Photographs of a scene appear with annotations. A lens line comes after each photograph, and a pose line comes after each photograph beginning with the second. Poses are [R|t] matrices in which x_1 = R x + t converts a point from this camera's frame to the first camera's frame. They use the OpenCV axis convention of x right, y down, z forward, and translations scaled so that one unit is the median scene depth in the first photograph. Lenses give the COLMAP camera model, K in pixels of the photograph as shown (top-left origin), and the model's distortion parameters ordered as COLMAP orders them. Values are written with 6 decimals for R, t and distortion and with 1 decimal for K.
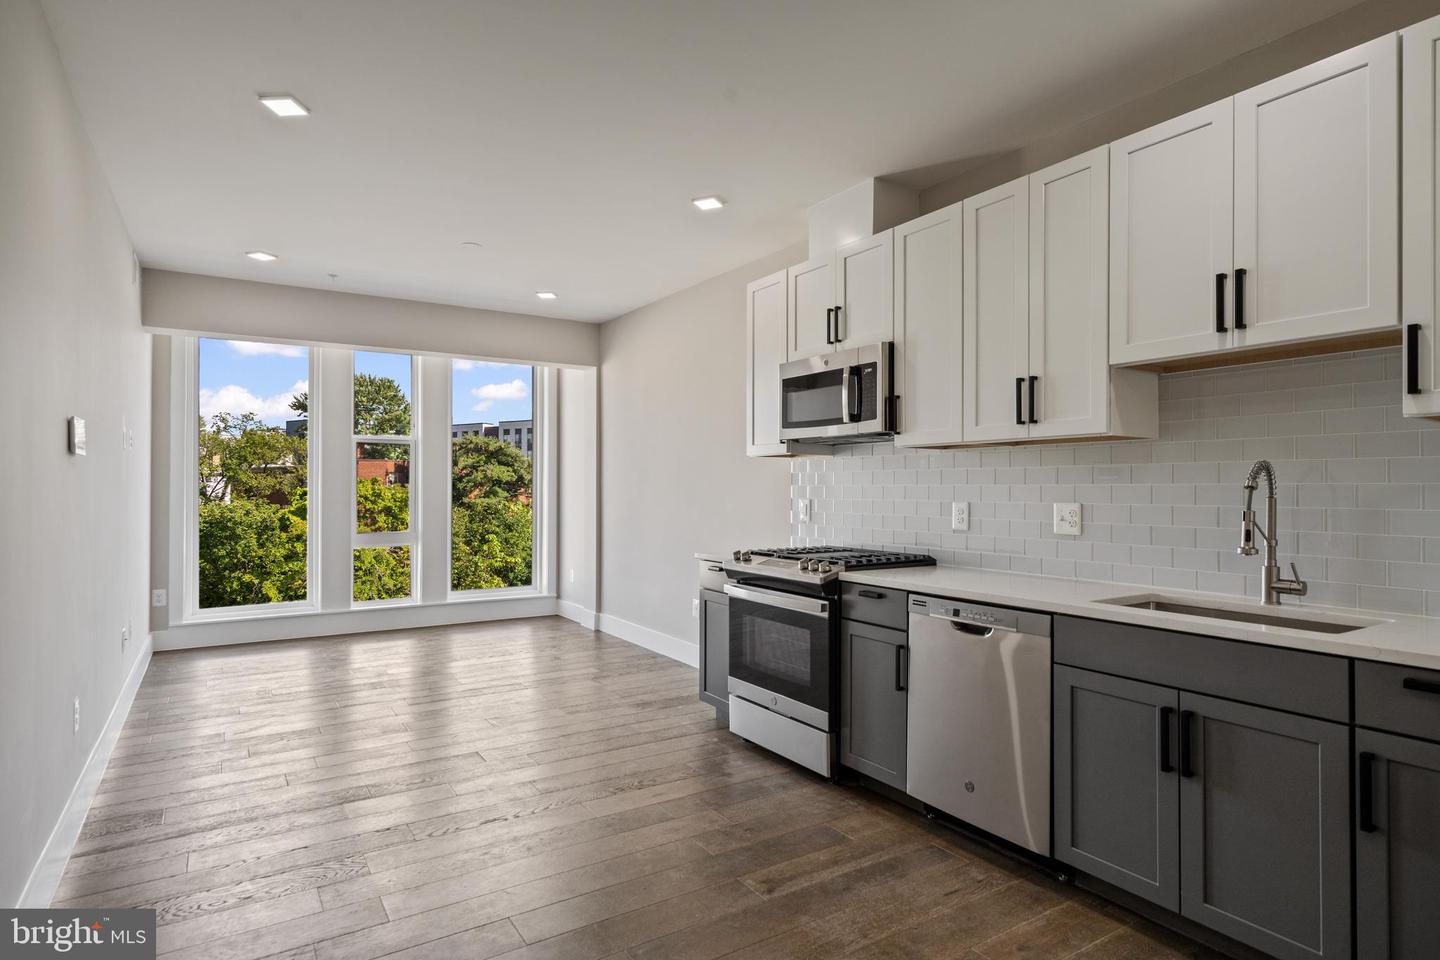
lens RADIAL K [[784.4, 0, 714.6], [0, 784.4, 481.5], [0, 0, 1]] dist [0.009100, 0.000589]
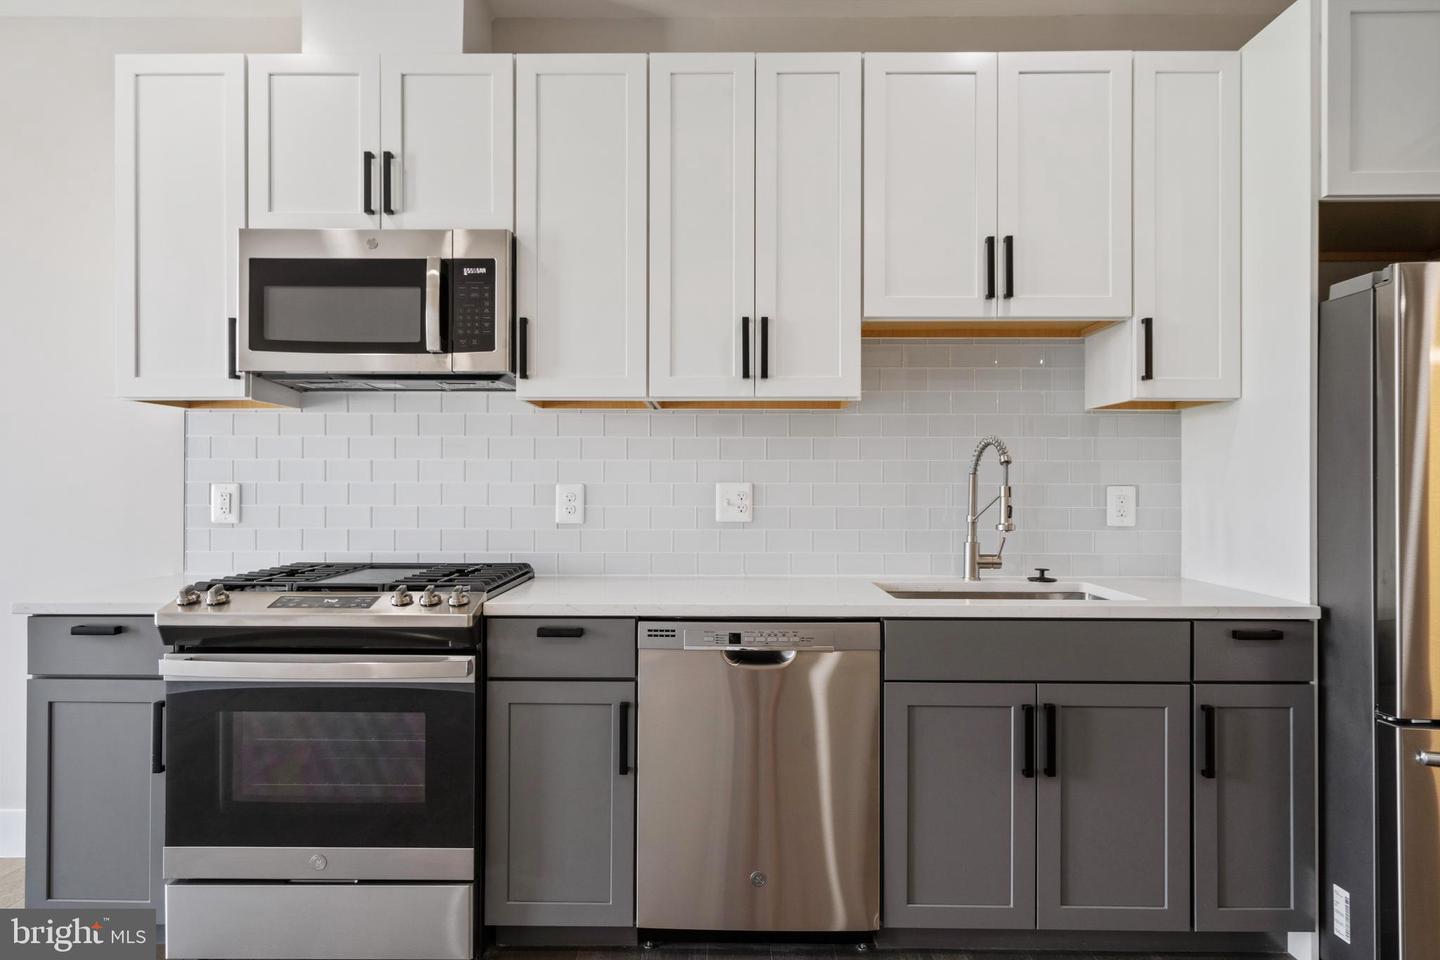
lens RADIAL K [[869.3, 0, 721.1], [0, 869.3, 483.0], [0, 0, 1]] dist [0.008058, -0.000800]
pose [[0.541358, -0.001714, 0.840791, -0.274661], [-0.008905, 0.999930, 0.007772, 0.018102], [-0.840745, -0.011694, 0.541305, 0.467252]]
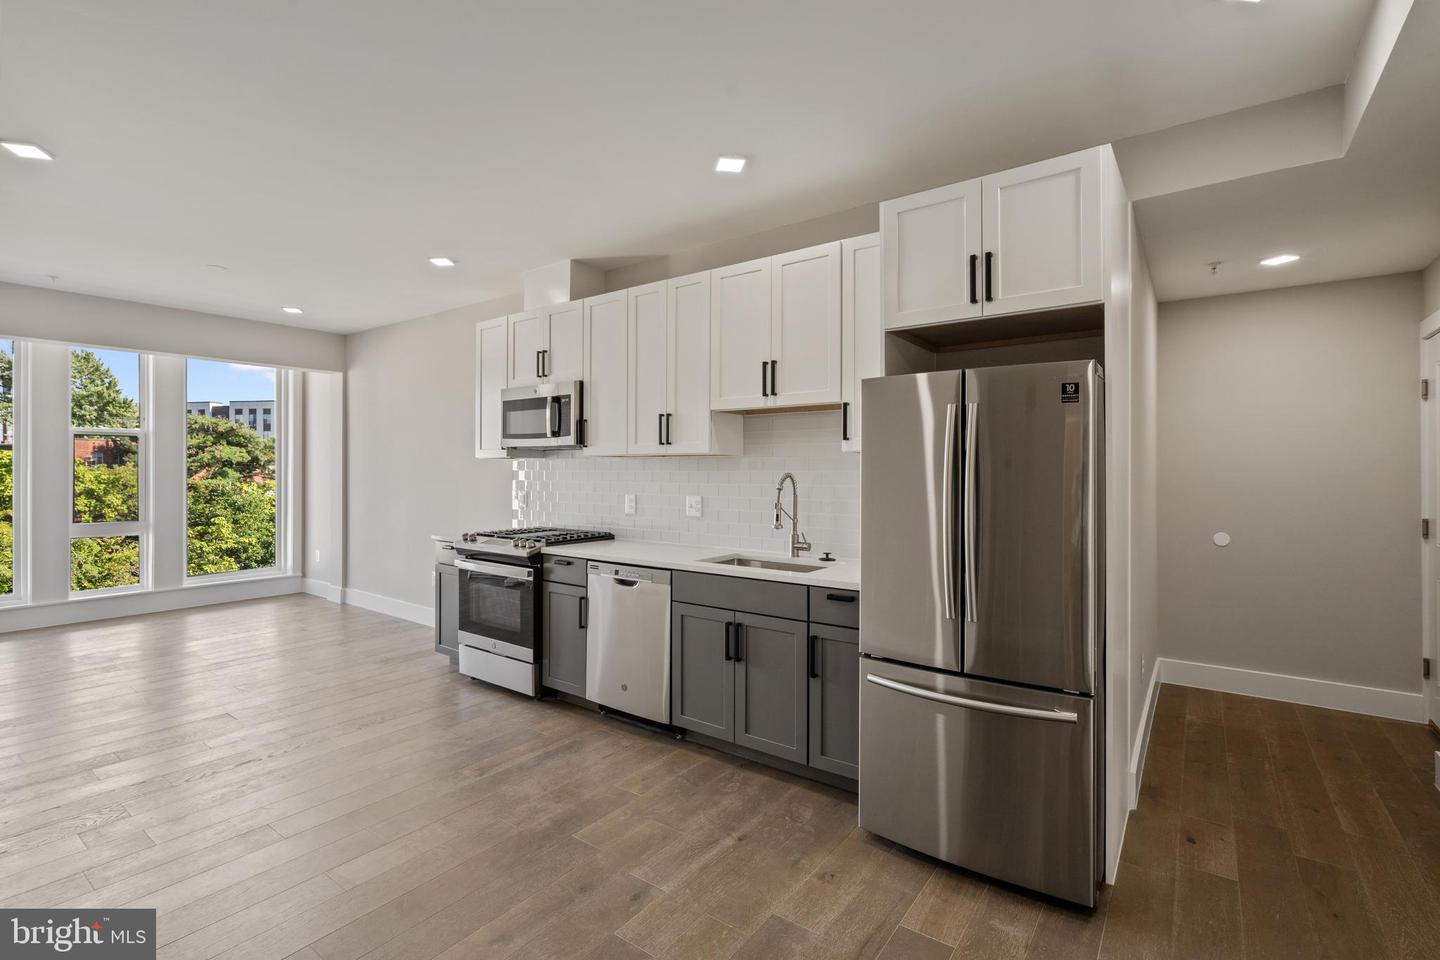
lens RADIAL K [[669.5, 0, 715.9], [0, 669.5, 466.5], [0, 0, 1]] dist [-0.002596, 0.000517]
pose [[0.935597, 0.000425, 0.353070, 0.027989], [-0.002611, 0.999980, 0.005713, -0.032279], [-0.353061, -0.006267, 0.935579, -0.197906]]
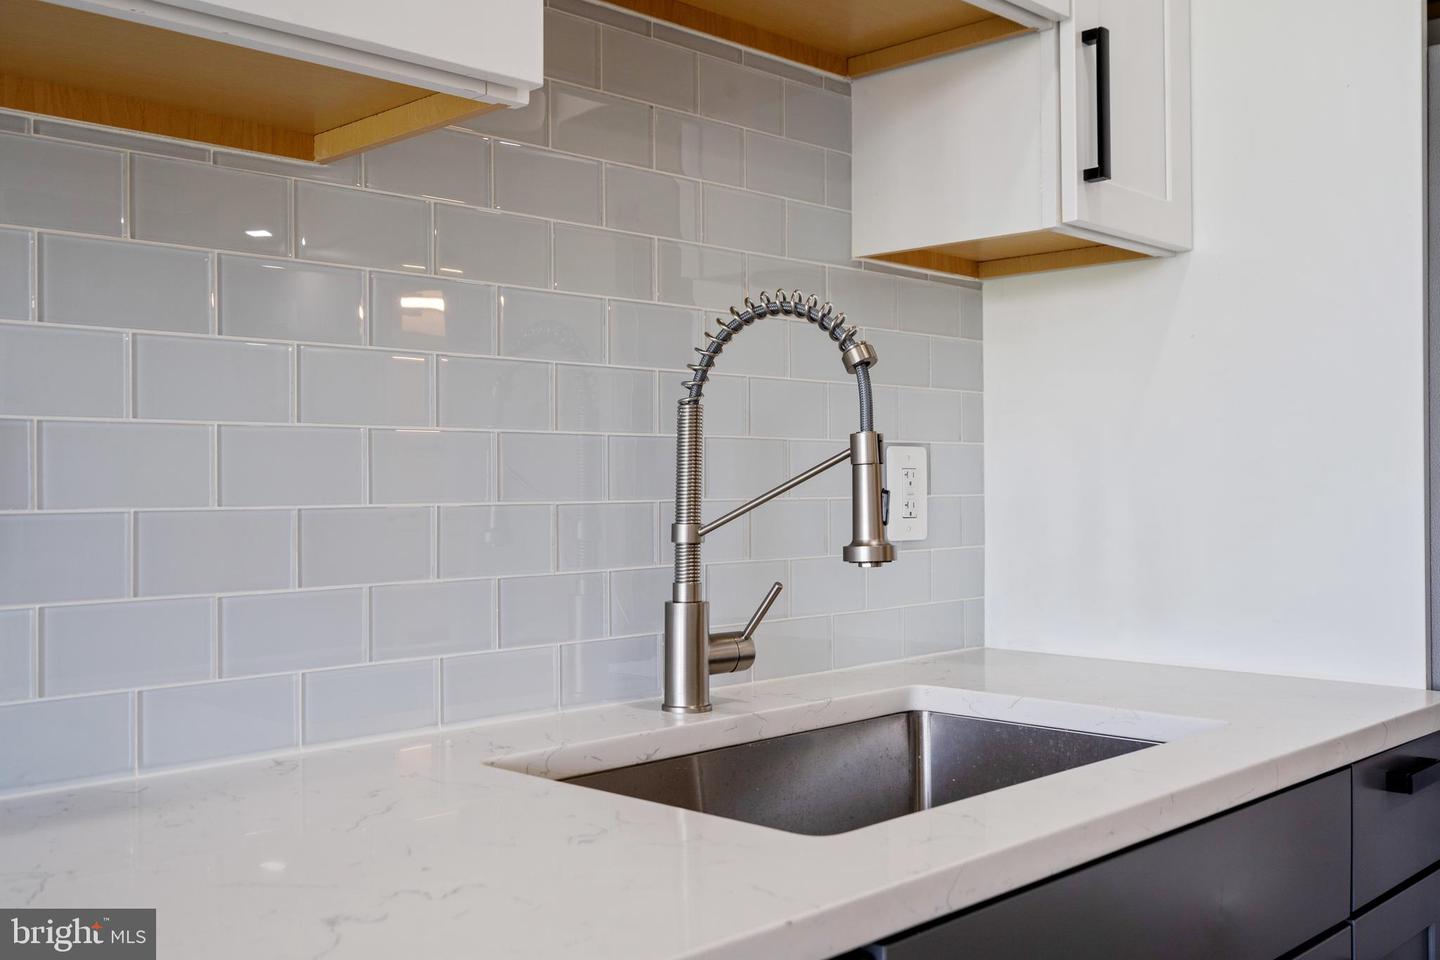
lens RADIAL K [[1452.2, 0, 717.9], [0, 1452.2, 479.0], [0, 0, 1]] dist [0.048879, 0.000000]
pose [[-0.226603, 0.000994, 0.973987, 0.057215], [-0.005963, 0.999979, -0.002408, 0.038055], [-0.973969, -0.006354, -0.226592, 0.788314]]
